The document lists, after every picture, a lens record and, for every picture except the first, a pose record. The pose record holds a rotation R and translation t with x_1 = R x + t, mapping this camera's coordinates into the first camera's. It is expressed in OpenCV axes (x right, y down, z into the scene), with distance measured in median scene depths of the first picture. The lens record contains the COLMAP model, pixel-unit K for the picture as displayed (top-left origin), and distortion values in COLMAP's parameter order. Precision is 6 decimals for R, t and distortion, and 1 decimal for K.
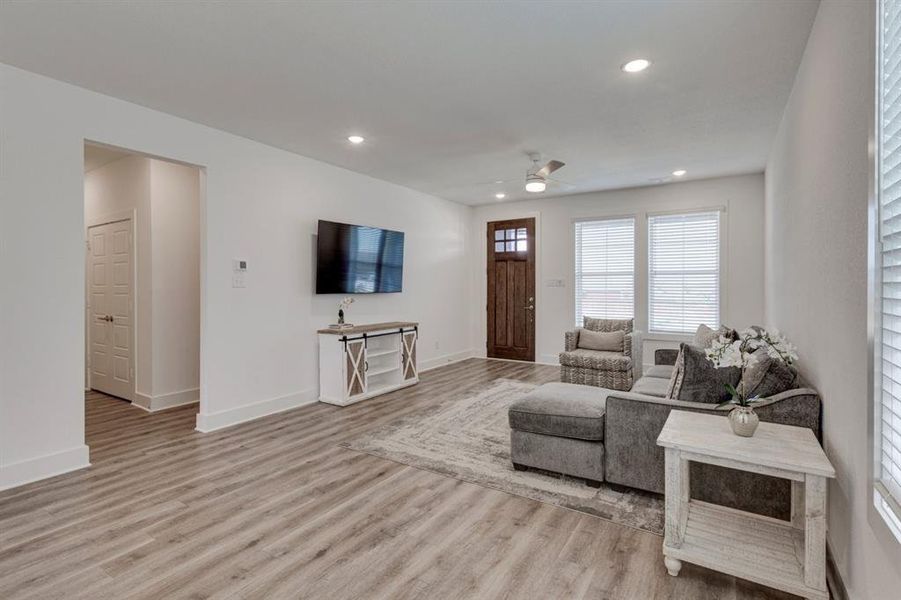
lens RADIAL K [[428.1, 0, 443.4], [0, 428.1, 284.2], [0, 0, 1]] dist [0.000912, -0.001981]
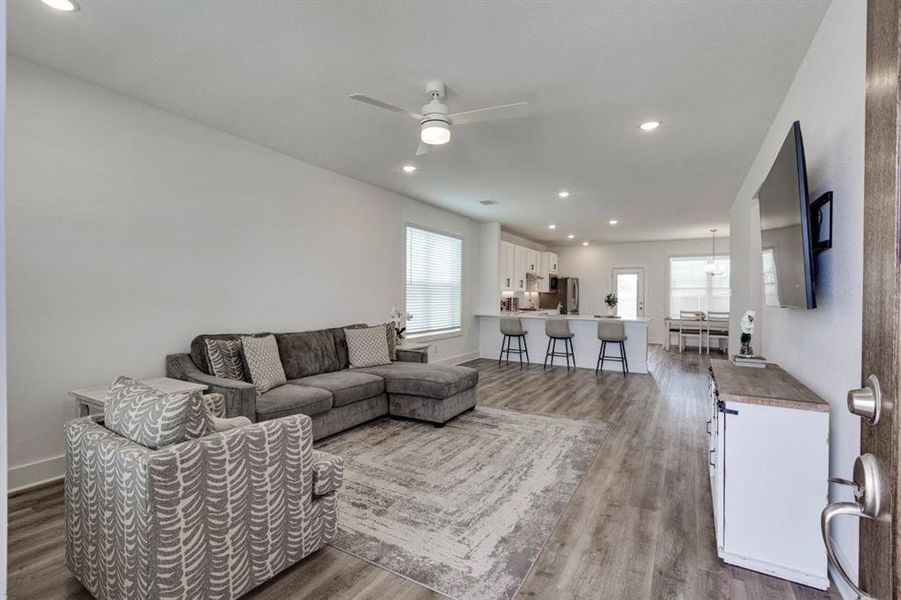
lens RADIAL K [[428.1, 0, 423.0], [0, 428.1, 305.7], [0, 0, 1]] dist [0.000912, -0.001981]
pose [[-0.999914, -0.005004, -0.012108, 0.244443], [-0.005267, 0.999748, 0.021802, 0.006723], [0.011996, 0.021864, -0.999689, 1.670993]]
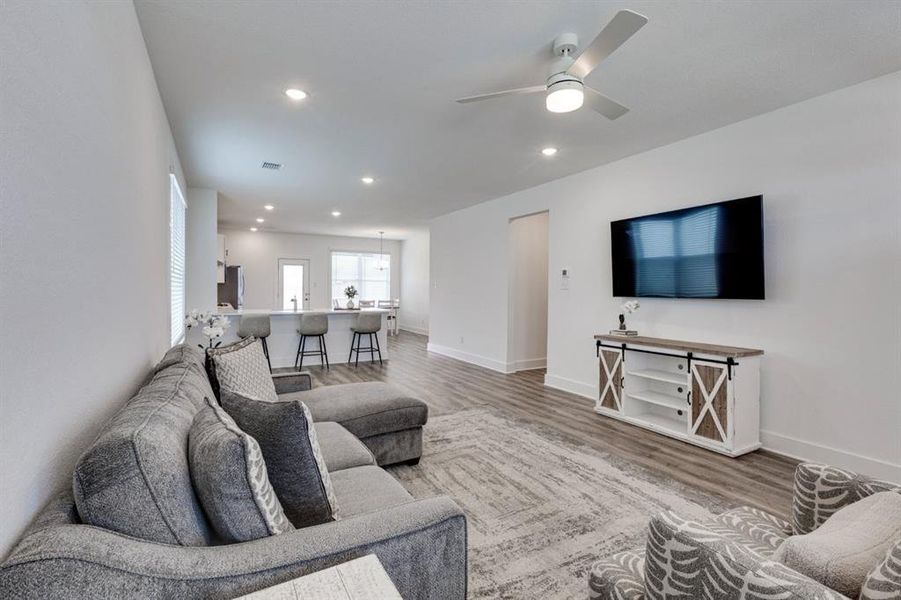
lens RADIAL K [[428.1, 0, 456.0], [0, 428.1, 289.4], [0, 0, 1]] dist [0.000912, -0.001981]
pose [[-0.457263, -0.003344, -0.889325, 0.762242], [-0.002266, 0.999994, -0.002595, 0.010038], [0.889329, 0.000829, -0.457268, 1.144454]]
